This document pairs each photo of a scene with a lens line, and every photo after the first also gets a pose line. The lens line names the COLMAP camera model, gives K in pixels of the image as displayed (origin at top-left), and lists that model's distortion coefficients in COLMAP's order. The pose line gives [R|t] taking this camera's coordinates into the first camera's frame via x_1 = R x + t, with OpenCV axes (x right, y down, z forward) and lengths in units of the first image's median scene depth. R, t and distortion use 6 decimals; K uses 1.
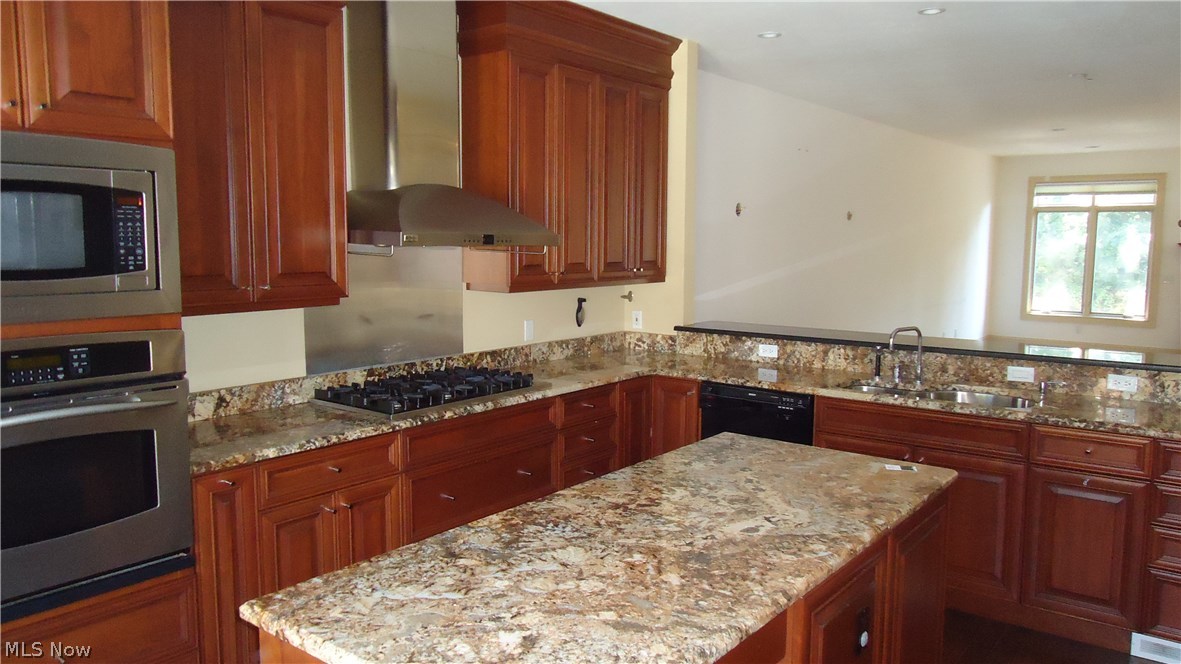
lens RADIAL K [[857.7, 0, 590.5], [0, 857.7, 332.0], [0, 0, 1]] dist [-0.006436, 0.003273]
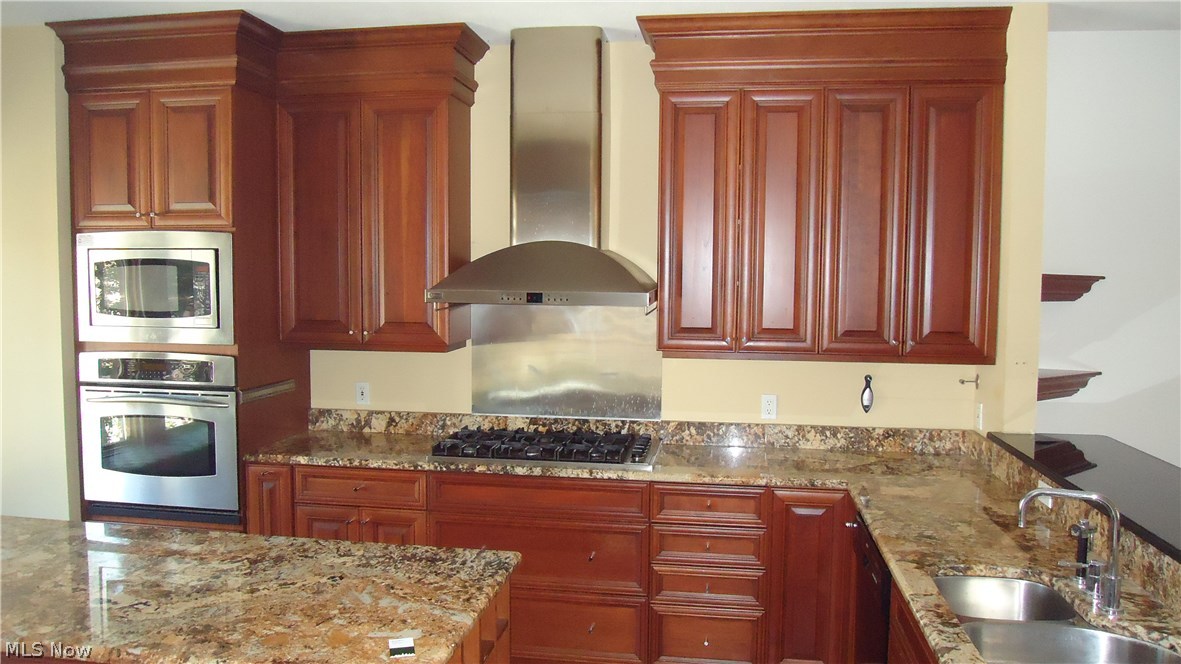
lens RADIAL K [[870.9, 0, 590.5], [0, 870.9, 332.0], [0, 0, 1]] dist [-0.069762, 0.026705]
pose [[0.483323, 0.056720, -0.873603, 0.836349], [-0.102476, 0.994704, 0.007888, -0.091444], [0.869423, 0.085711, 0.486576, 0.638779]]
